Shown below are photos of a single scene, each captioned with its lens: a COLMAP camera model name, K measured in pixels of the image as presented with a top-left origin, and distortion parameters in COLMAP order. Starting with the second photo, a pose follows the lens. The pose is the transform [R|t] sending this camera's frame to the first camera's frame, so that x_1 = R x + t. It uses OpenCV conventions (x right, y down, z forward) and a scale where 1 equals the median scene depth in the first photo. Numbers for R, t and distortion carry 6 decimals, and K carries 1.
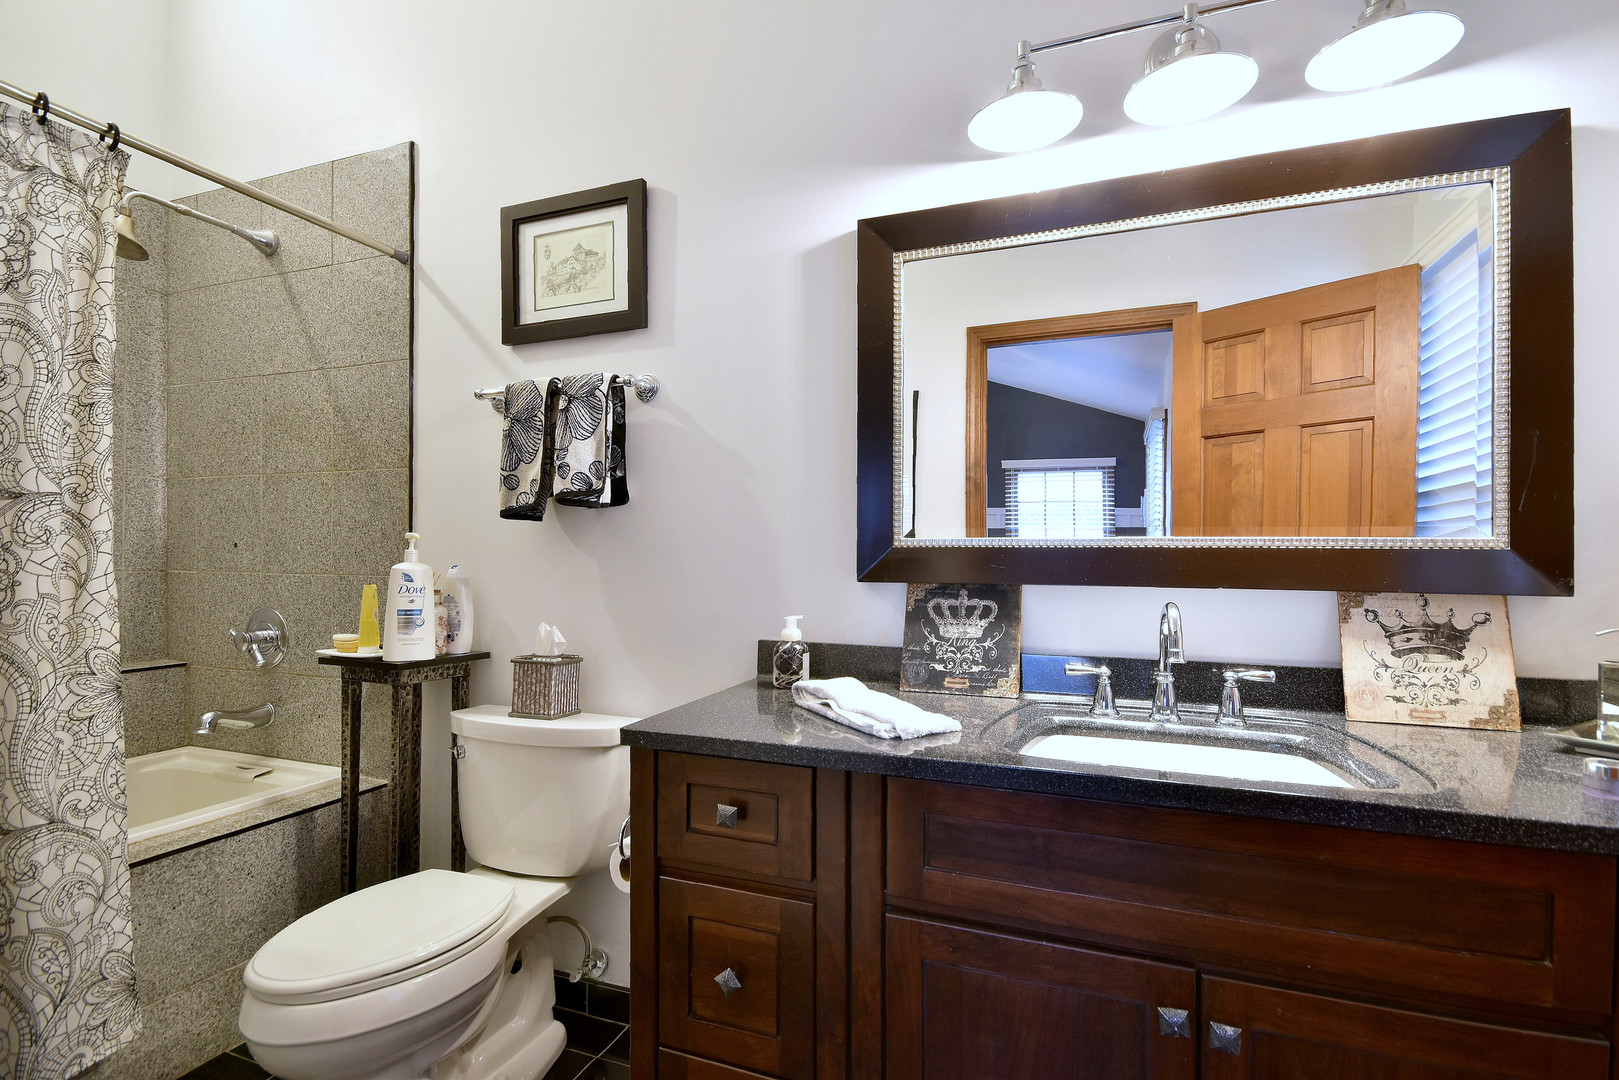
lens RADIAL K [[749.8, 0, 809.4], [0, 749.8, 543.7], [0, 0, 1]] dist [0.014889, -0.016589]
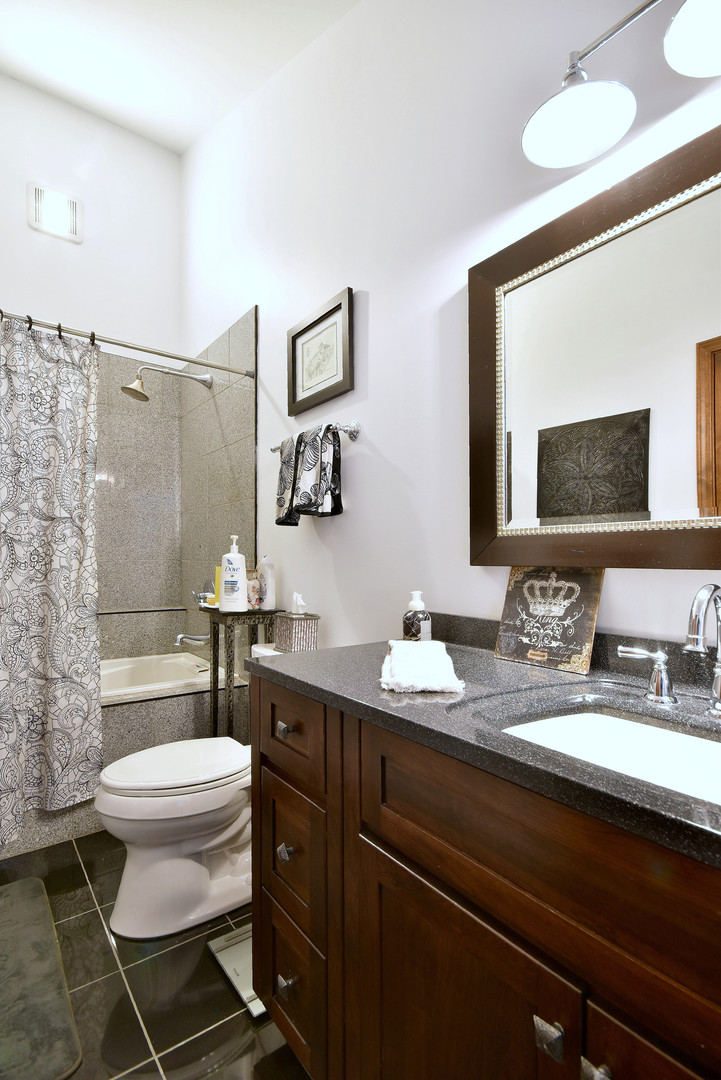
lens RADIAL K [[508.9, 0, 358.4], [0, 508.9, 550.7], [0, 0, 1]] dist [-0.003090, 0.000123]
pose [[0.847388, -0.007070, -0.530926, 0.361983], [0.005155, 0.999974, -0.005088, 0.031520], [0.530949, 0.001574, 0.847403, 0.211107]]
